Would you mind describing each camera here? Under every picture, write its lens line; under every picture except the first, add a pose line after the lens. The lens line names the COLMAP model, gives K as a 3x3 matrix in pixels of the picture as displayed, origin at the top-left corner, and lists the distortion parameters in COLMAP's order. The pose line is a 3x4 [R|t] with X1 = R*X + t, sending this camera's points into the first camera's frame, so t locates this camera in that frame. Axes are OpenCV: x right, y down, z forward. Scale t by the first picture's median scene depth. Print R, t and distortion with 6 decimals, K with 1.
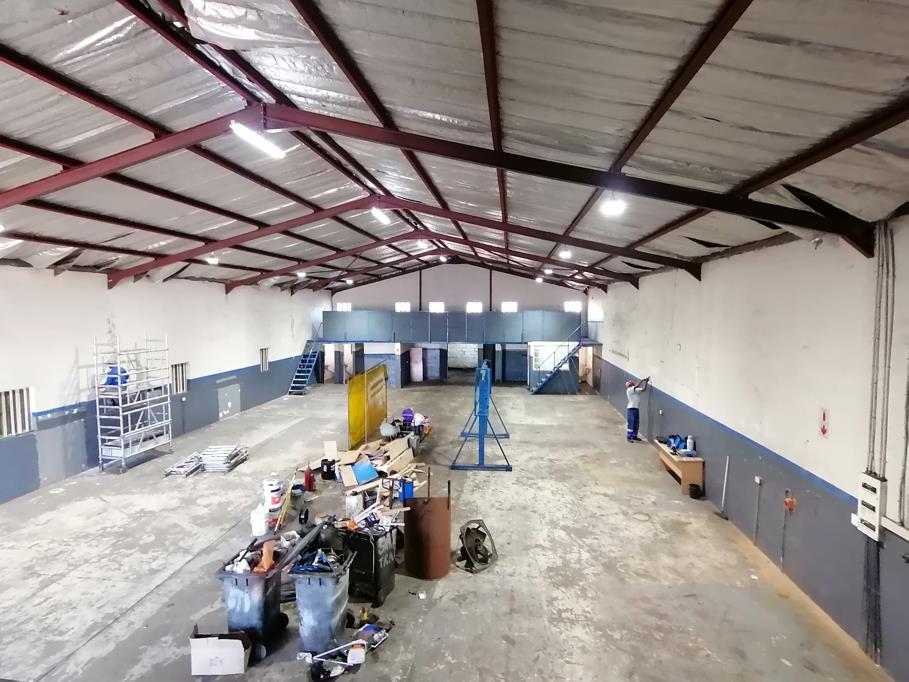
lens RADIAL K [[445.6, 0, 456.7], [0, 445.6, 339.8], [0, 0, 1]] dist [0.017955, -0.020769]
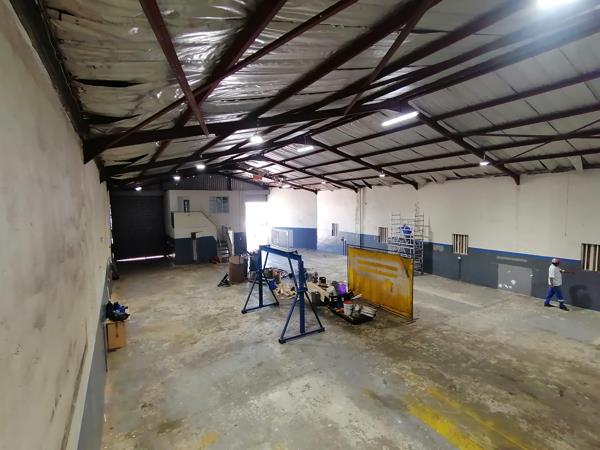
lens RADIAL K [[294.1, 0, 301.5], [0, 294.1, 224.2], [0, 0, 1]] dist [0.017955, -0.020769]
pose [[-0.778341, 0.062641, -0.624709, 0.541733], [-0.026209, 0.990901, 0.132015, -0.125883], [0.627295, 0.119126, -0.769617, 1.779797]]
